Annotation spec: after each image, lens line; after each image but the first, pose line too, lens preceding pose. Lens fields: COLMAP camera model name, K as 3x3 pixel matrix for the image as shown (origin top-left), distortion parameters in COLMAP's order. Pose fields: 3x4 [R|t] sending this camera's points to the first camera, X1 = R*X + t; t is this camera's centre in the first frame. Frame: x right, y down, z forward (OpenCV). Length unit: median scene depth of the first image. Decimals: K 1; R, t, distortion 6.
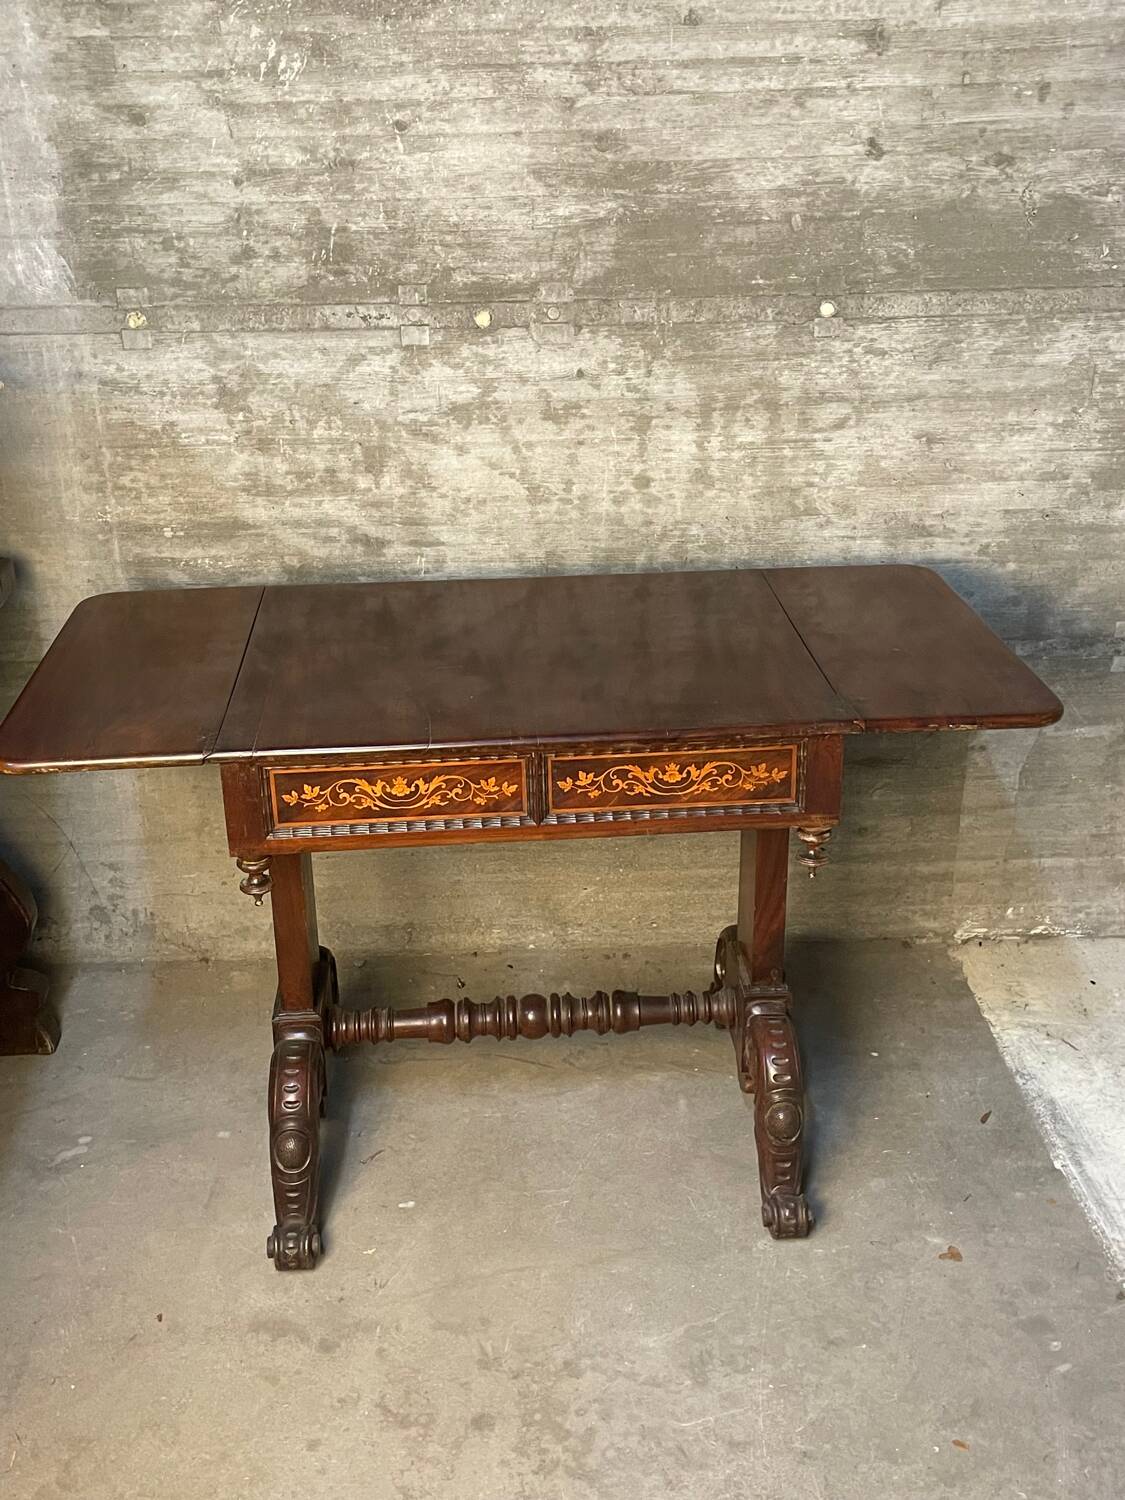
lens RADIAL K [[1650.7, 0, 575.3], [0, 1650.7, 738.3], [0, 0, 1]] dist [0.047258, 0.000000]
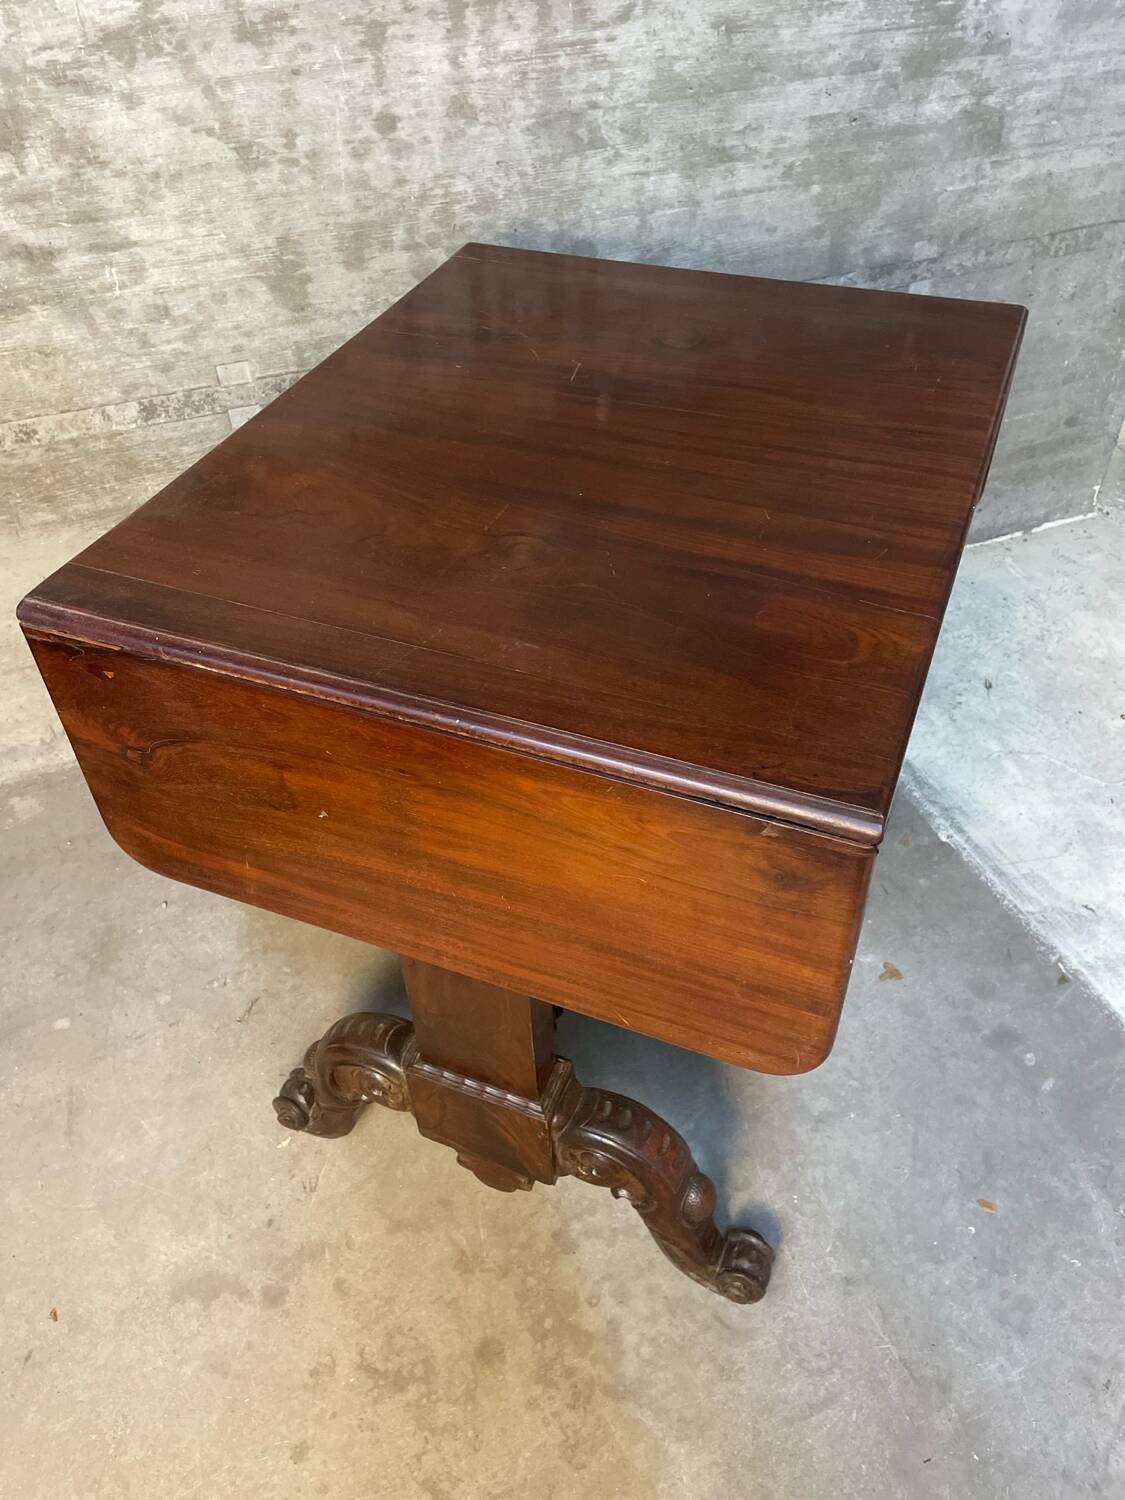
lens RADIAL K [[1145.4, 0, 568.2], [0, 1145.4, 745.0], [0, 0, 1]] dist [0.077720, -0.110139]
pose [[0.951247, -0.220972, 0.215174, -0.059633], [0.140490, 0.931499, 0.335518, -0.057824], [-0.274574, -0.288930, 0.917130, 0.416004]]
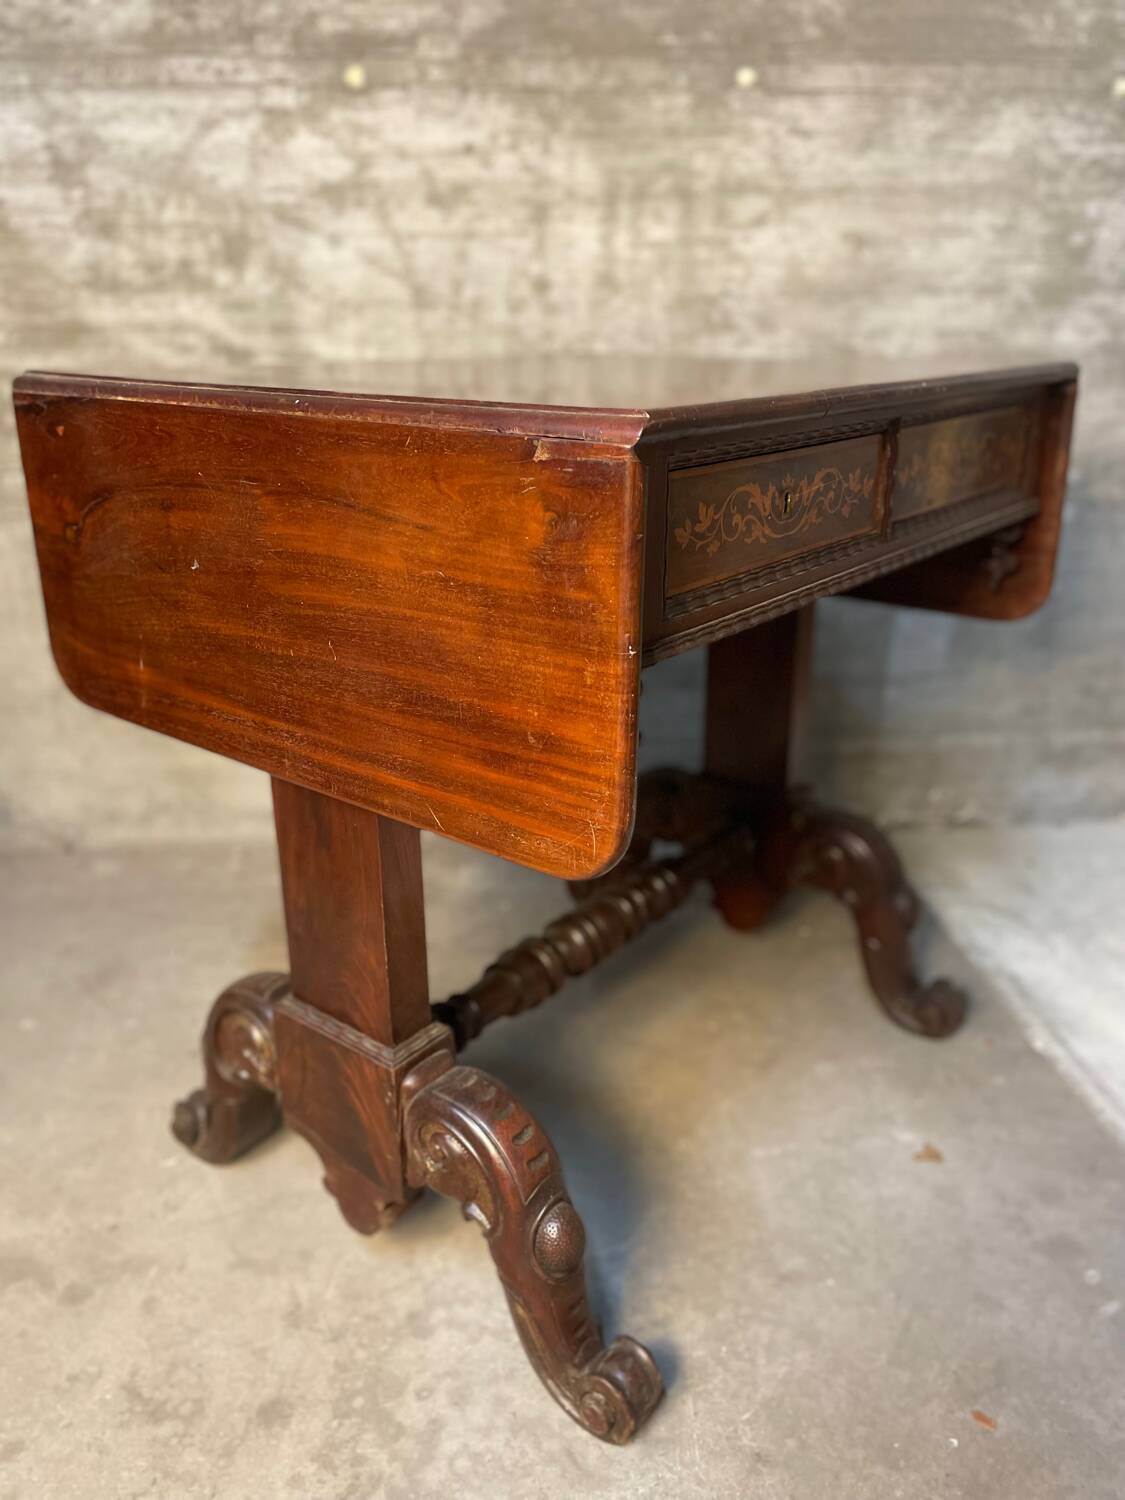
lens RADIAL K [[1145.4, 0, 573.4], [0, 1145.4, 743.5], [0, 0, 1]] dist [0.077720, -0.110139]
pose [[0.999375, -0.000134, 0.035356, 0.037213], [0.002366, 0.998004, -0.063108, 0.135412], [-0.035276, 0.063152, 0.997380, 0.402779]]
